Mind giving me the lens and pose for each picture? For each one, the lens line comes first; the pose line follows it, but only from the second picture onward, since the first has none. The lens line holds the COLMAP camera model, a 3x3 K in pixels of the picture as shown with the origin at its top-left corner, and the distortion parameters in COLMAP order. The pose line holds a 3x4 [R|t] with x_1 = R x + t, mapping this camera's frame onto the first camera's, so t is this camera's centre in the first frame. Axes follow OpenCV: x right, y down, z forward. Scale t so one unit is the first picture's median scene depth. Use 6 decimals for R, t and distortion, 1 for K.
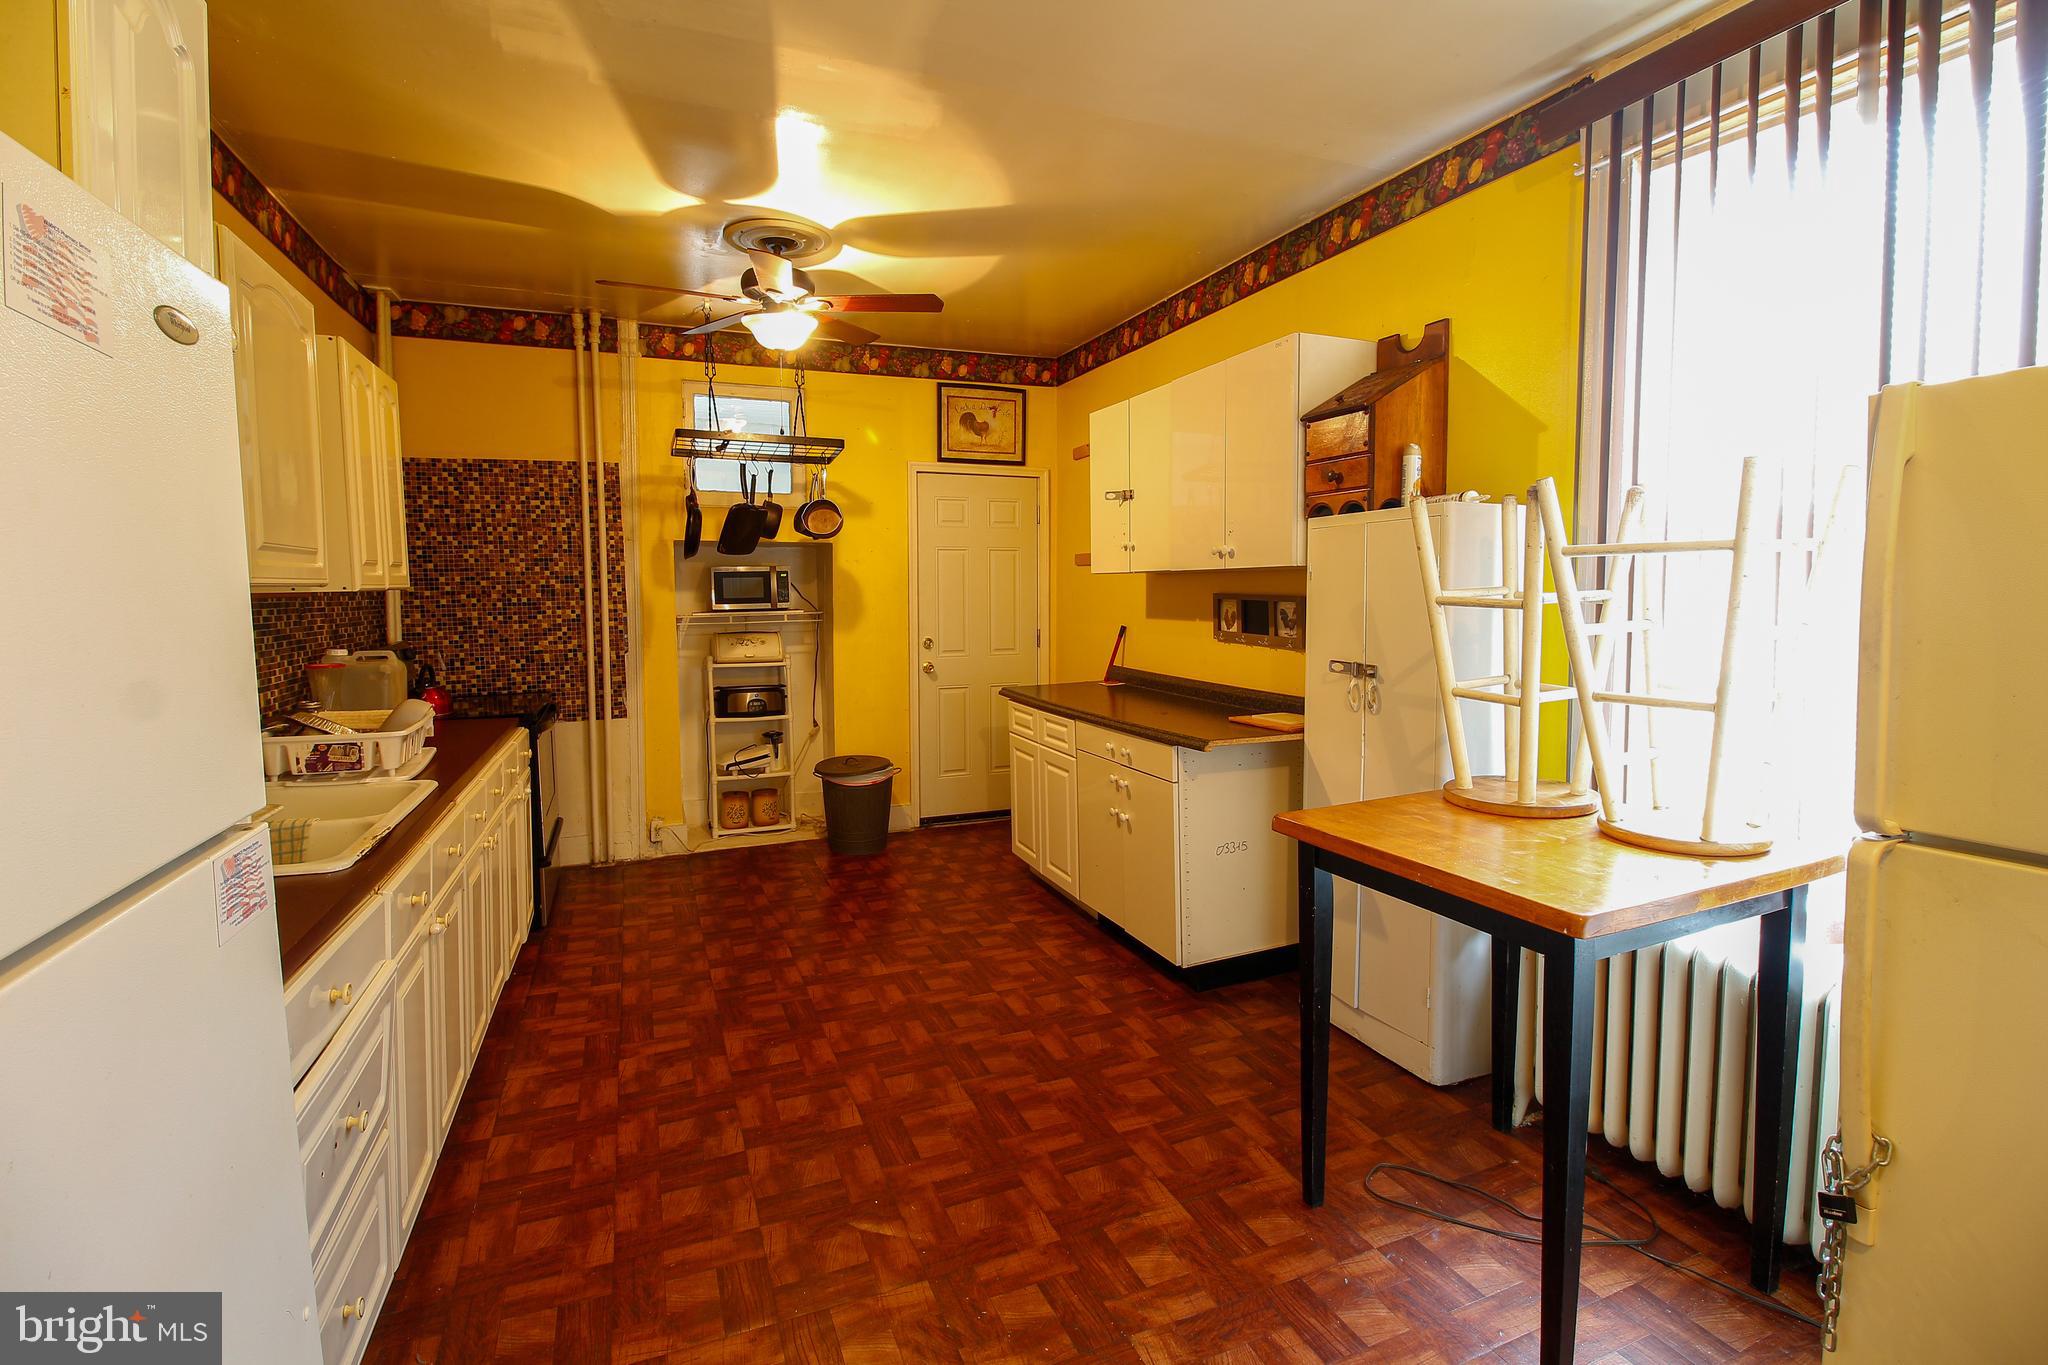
lens RADIAL K [[941.1, 0, 1024.6], [0, 941.1, 648.9], [0, 0, 1]] dist [-0.003540, -0.010636]
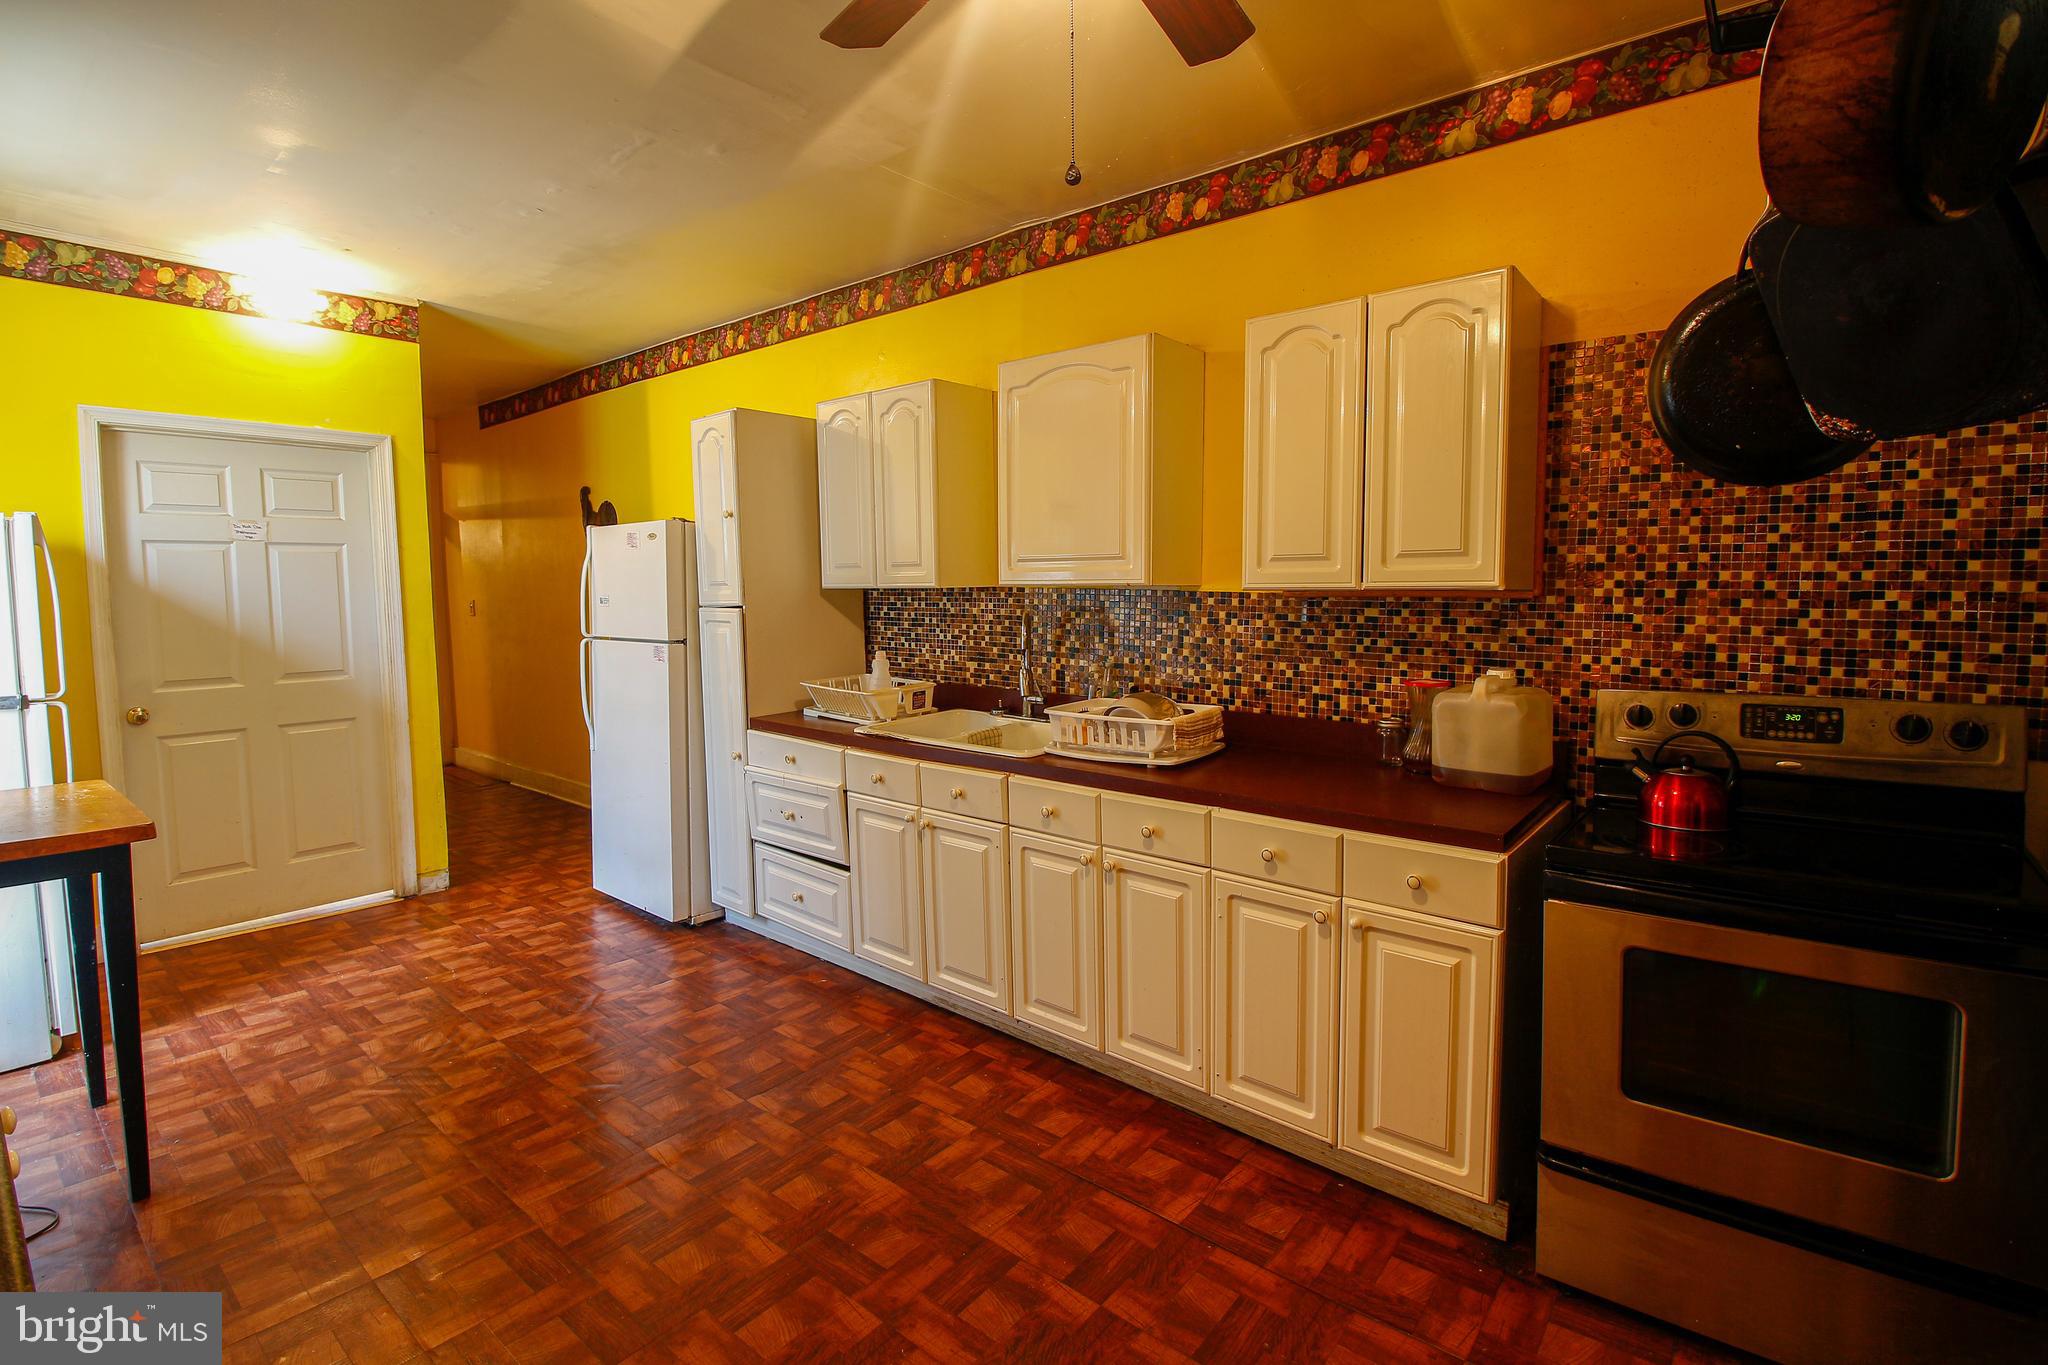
lens RADIAL K [[941.1, 0, 1024.6], [0, 941.1, 648.9], [0, 0, 1]] dist [-0.003540, -0.010636]
pose [[-0.884007, 0.041808, -0.465601, -0.078864], [-0.021115, 0.991405, 0.129112, -0.116598], [0.466997, 0.123967, -0.875526, 1.696905]]
